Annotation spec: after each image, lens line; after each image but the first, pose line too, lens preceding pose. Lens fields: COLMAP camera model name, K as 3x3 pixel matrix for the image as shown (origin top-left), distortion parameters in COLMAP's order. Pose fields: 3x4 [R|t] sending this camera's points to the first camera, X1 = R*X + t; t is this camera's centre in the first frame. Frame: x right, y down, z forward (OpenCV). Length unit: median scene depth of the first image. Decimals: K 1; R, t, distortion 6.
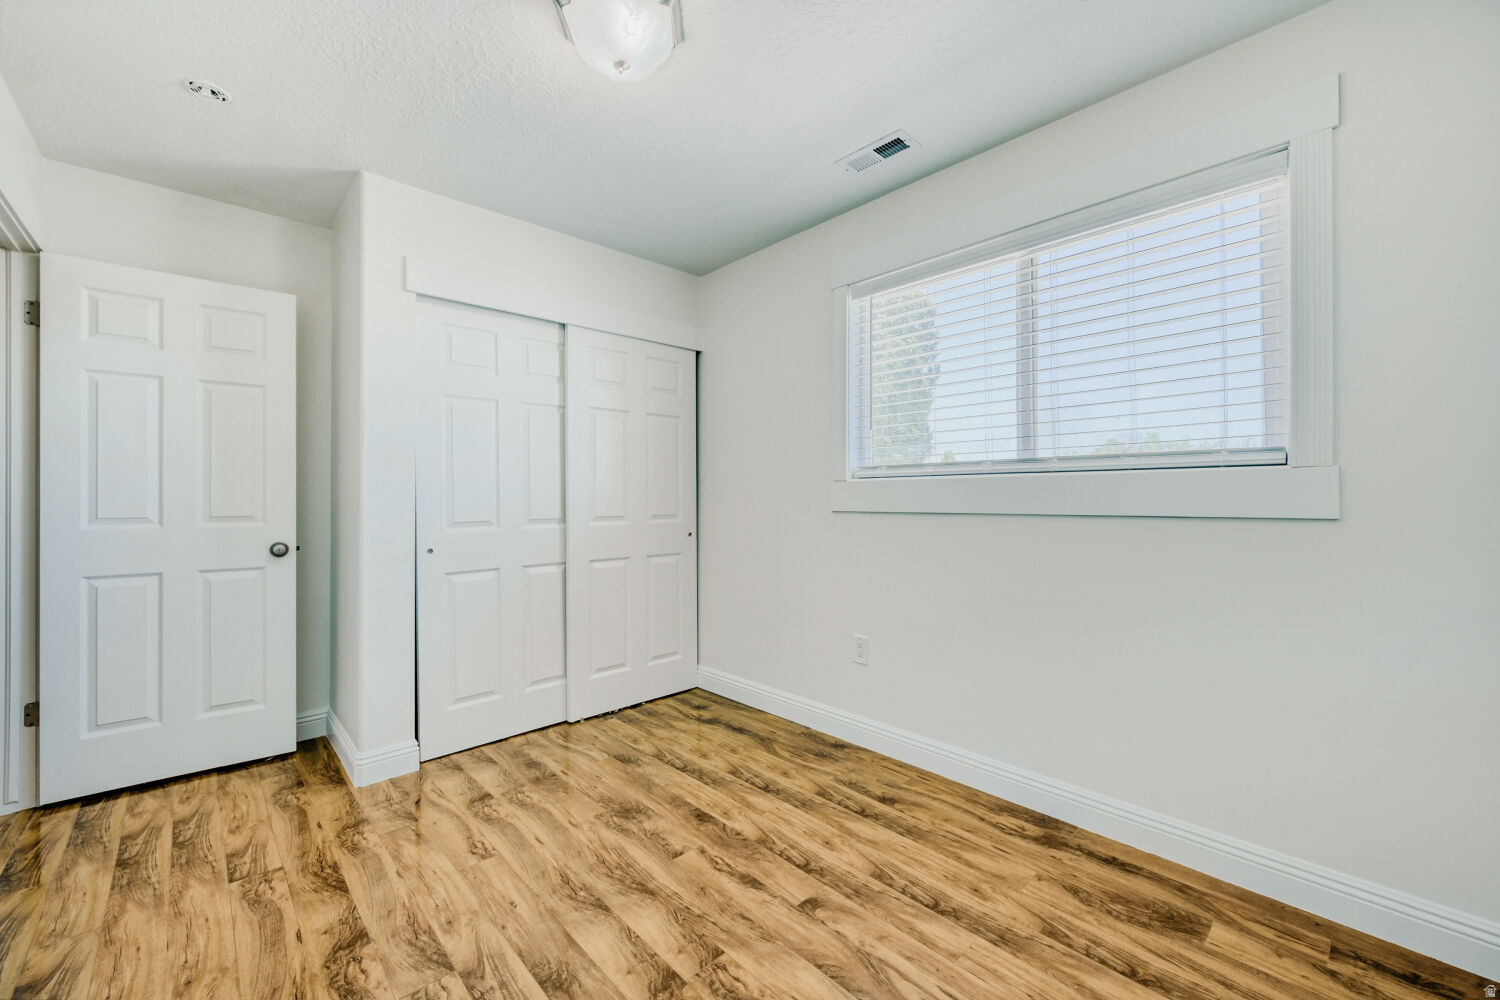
lens RADIAL K [[595.1, 0, 747.0], [0, 595.1, 496.9], [0, 0, 1]] dist [0.001998, 0.000564]
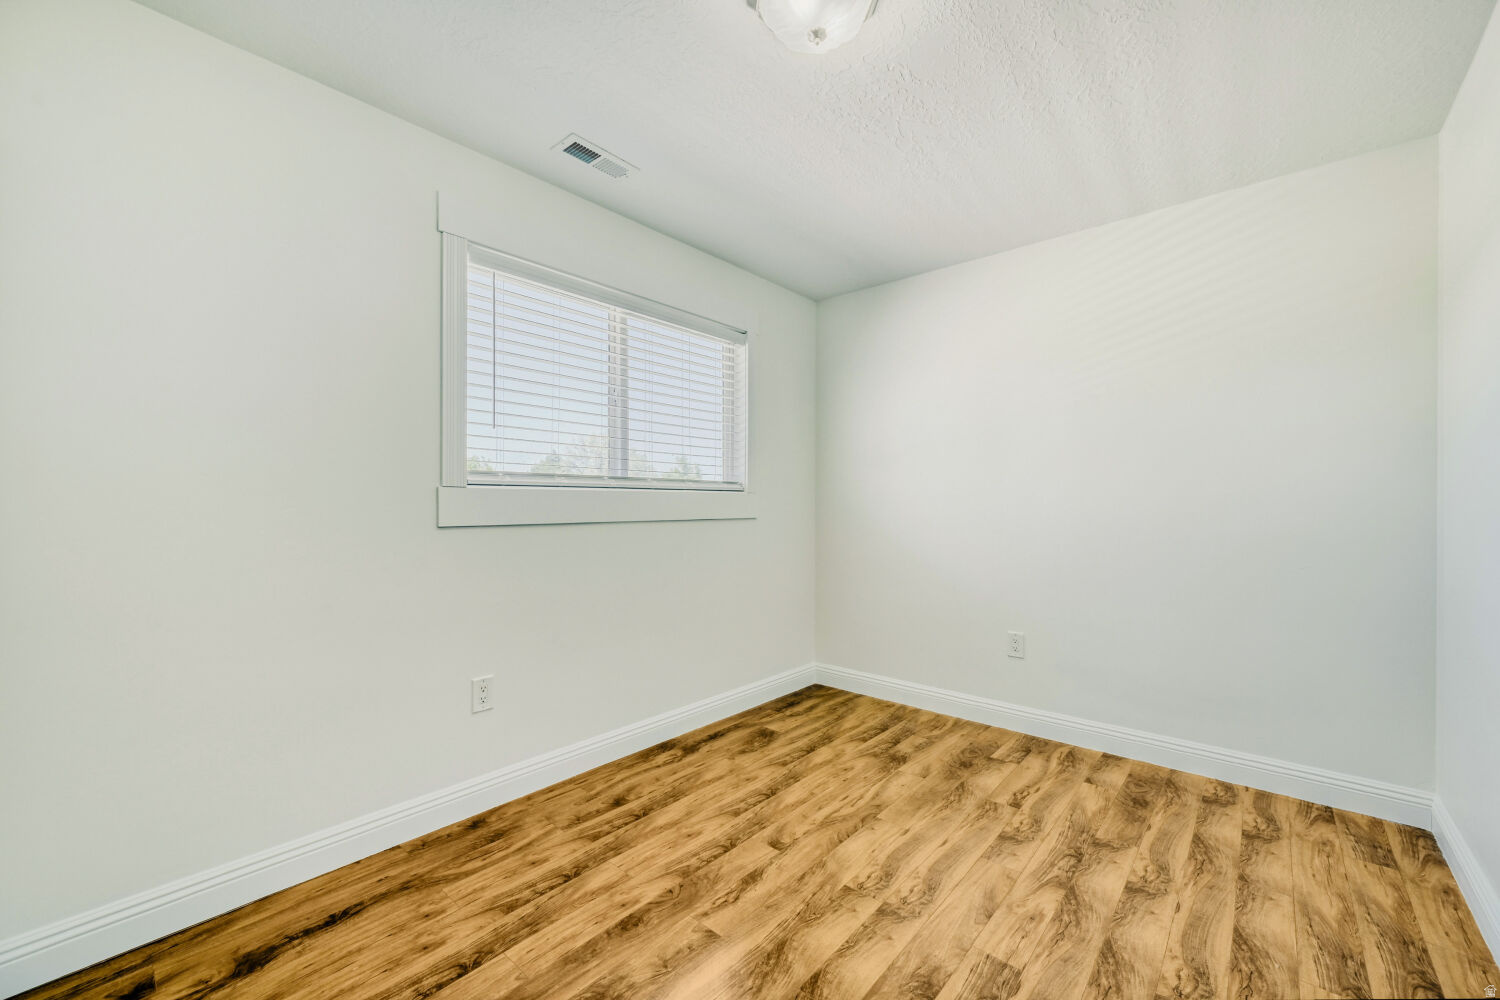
lens RADIAL K [[595.1, 0, 754.3], [0, 595.1, 503.7], [0, 0, 1]] dist [0.001998, 0.000564]
pose [[-0.100697, 0.007895, 0.994886, -0.767055], [-0.000404, 0.999968, -0.007976, 0.001427], [-0.994917, -0.001205, -0.100691, 0.818198]]
